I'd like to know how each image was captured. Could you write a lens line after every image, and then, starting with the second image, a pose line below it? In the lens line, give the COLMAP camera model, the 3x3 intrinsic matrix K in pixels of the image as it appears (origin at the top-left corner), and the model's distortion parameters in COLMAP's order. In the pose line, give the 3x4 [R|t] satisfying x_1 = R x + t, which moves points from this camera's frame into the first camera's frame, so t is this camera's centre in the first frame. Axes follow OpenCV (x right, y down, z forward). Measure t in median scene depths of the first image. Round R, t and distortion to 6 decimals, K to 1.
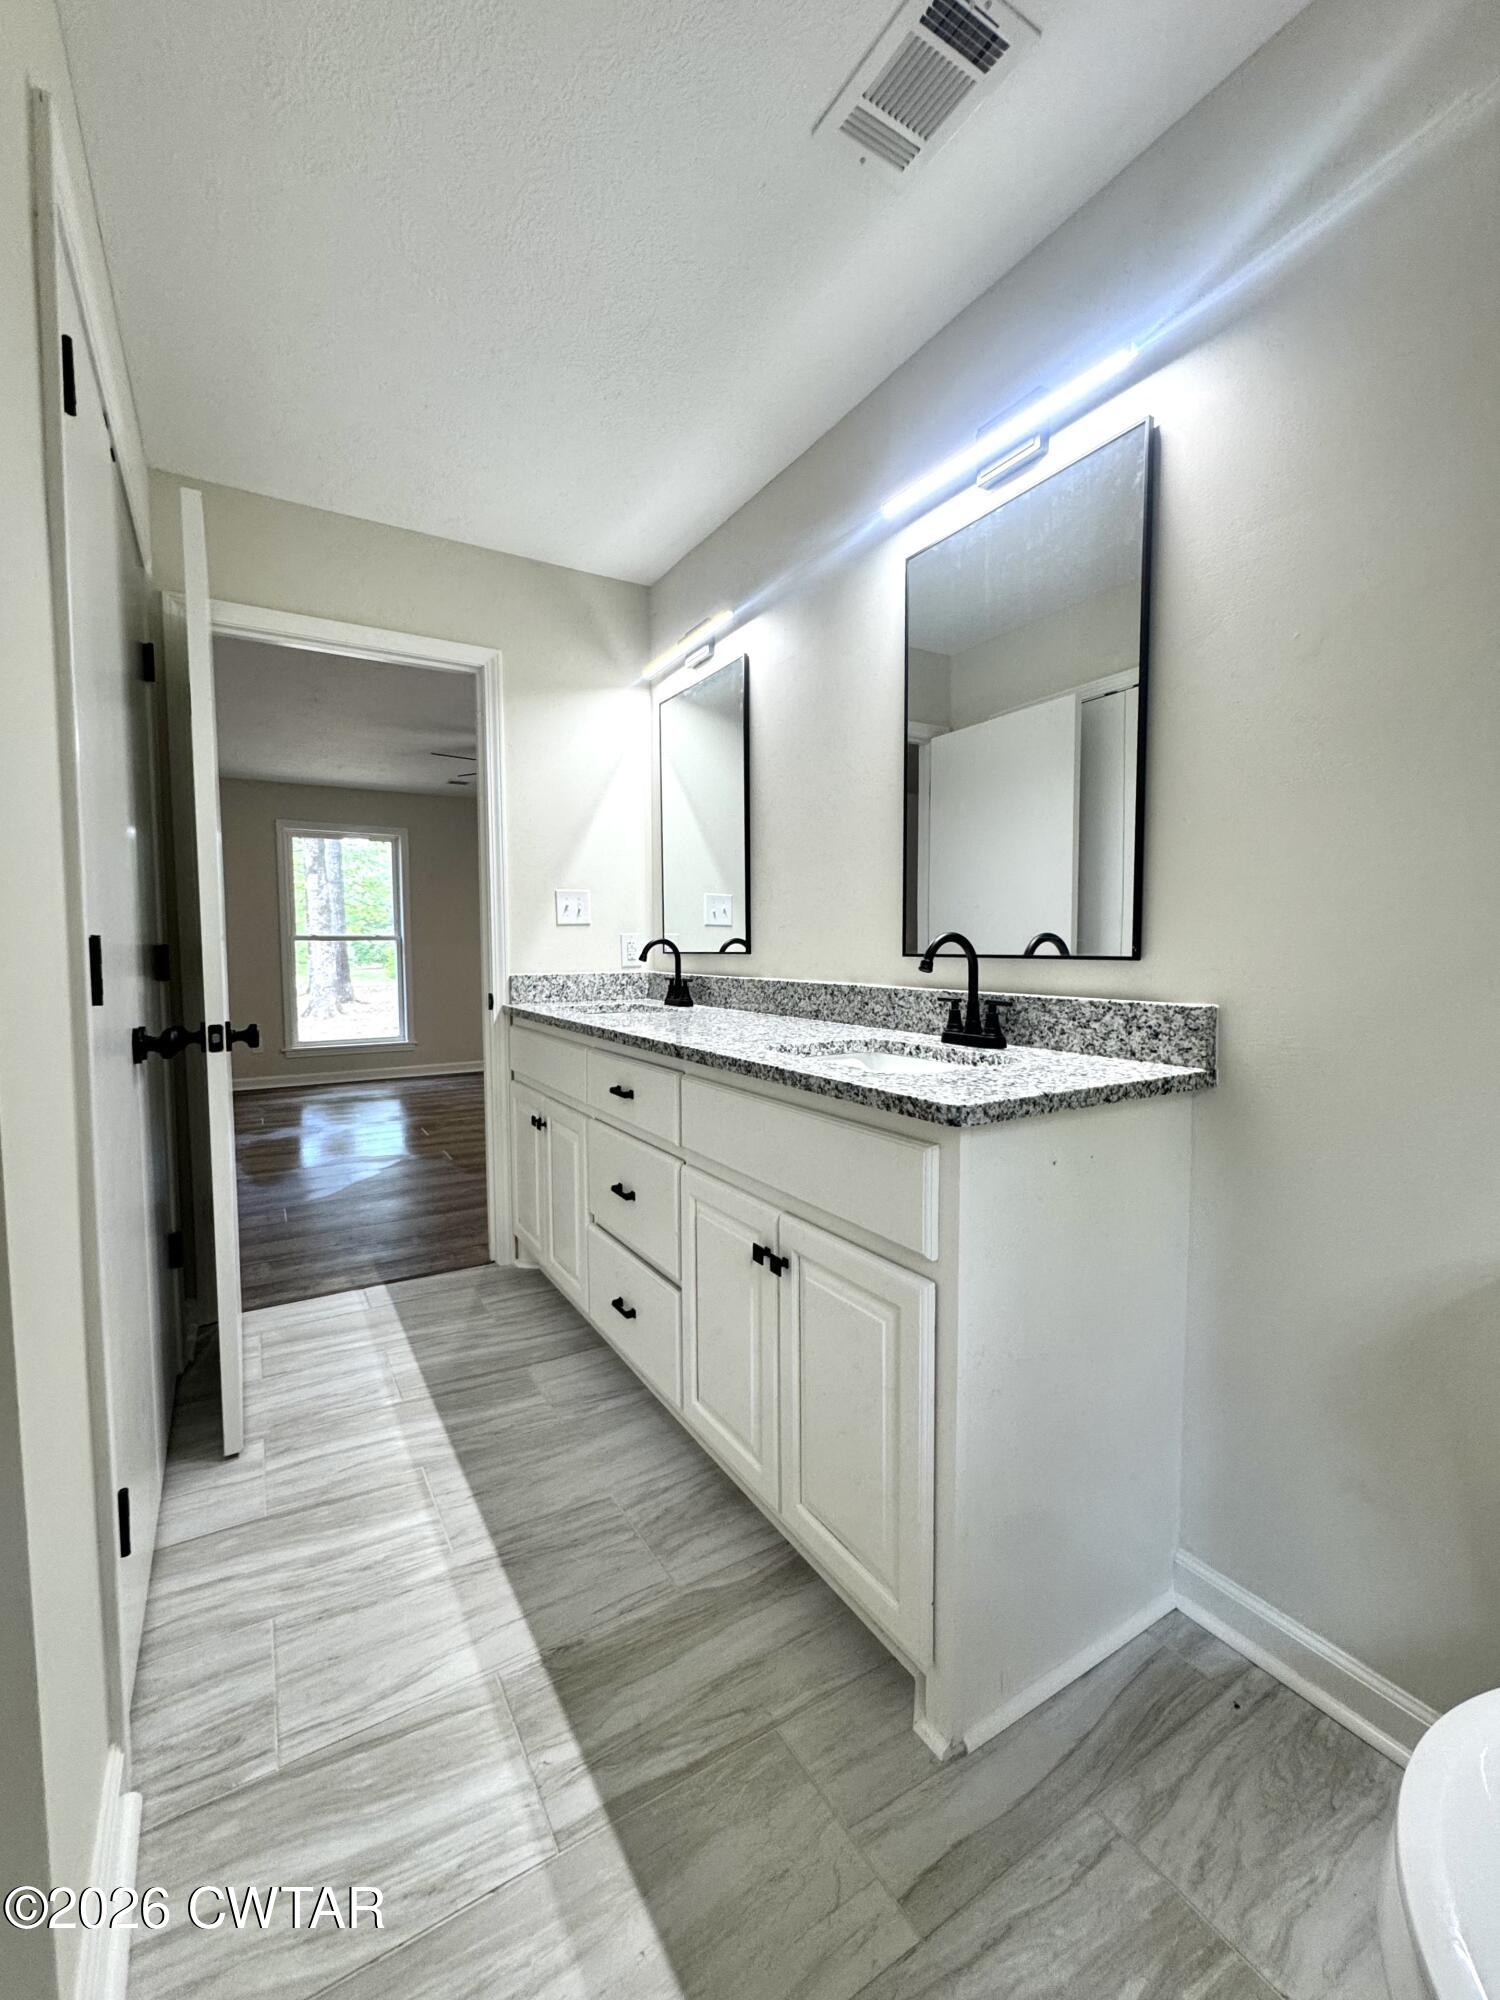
lens RADIAL K [[820.8, 0, 745.0], [0, 820.8, 997.7], [0, 0, 1]] dist [-0.003916, 0.000163]
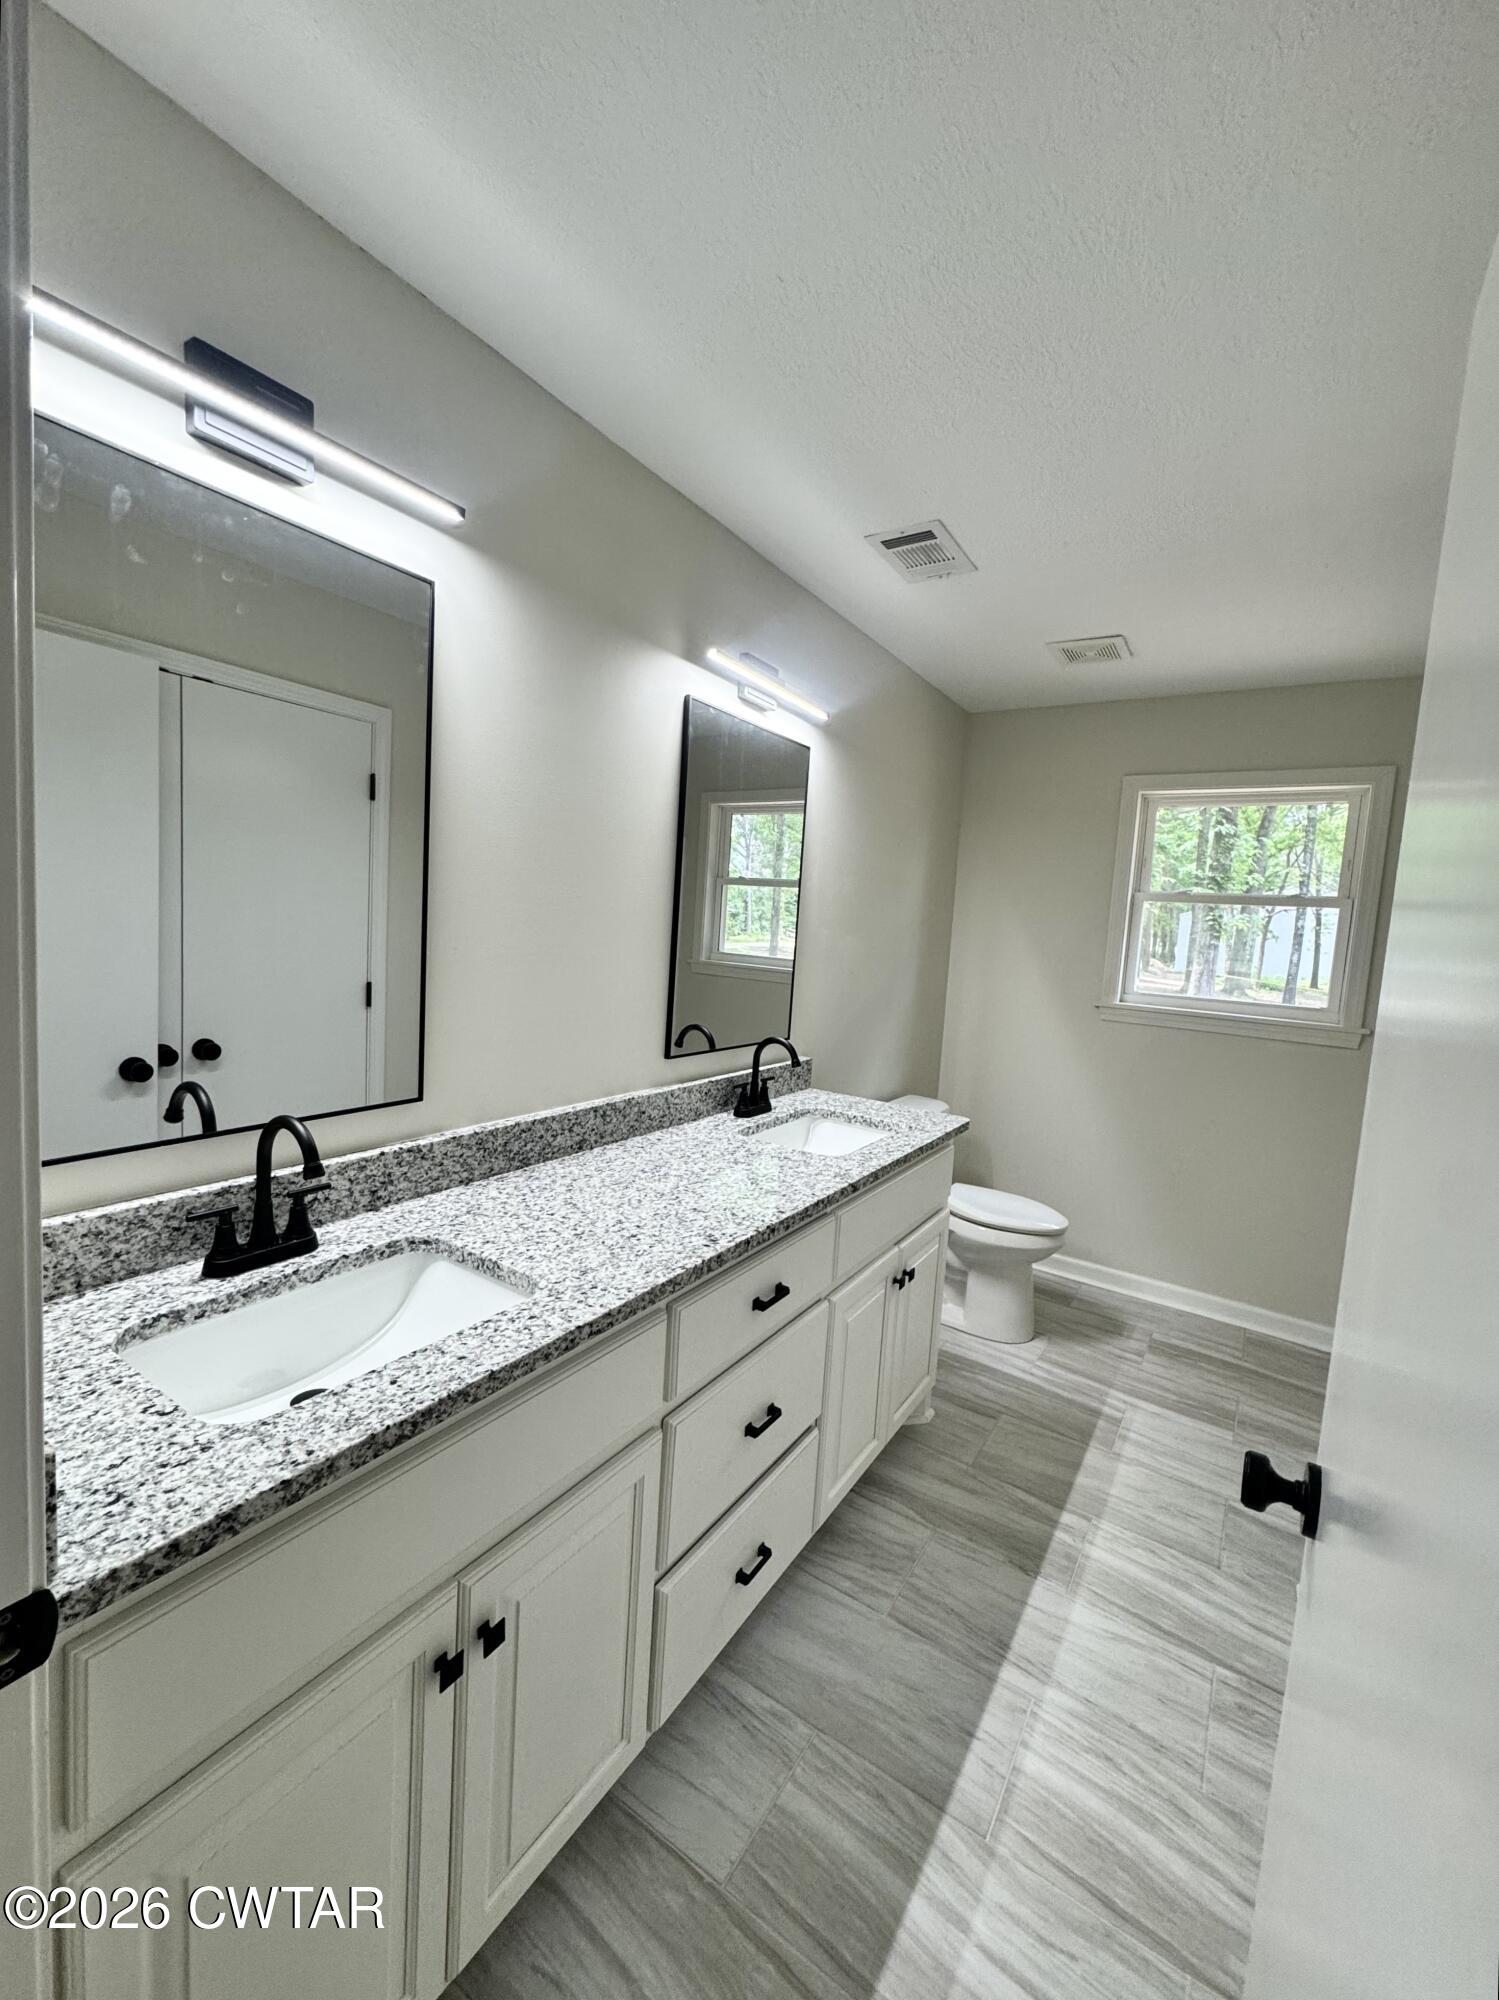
lens RADIAL K [[820.8, 0, 743.9], [0, 820.8, 992.9], [0, 0, 1]] dist [-0.003916, 0.000163]
pose [[-0.427480, -0.110319, 0.897268, -0.901761], [-0.008106, 0.992954, 0.118222, -0.294810], [-0.903988, 0.043265, -0.425362, 1.511166]]
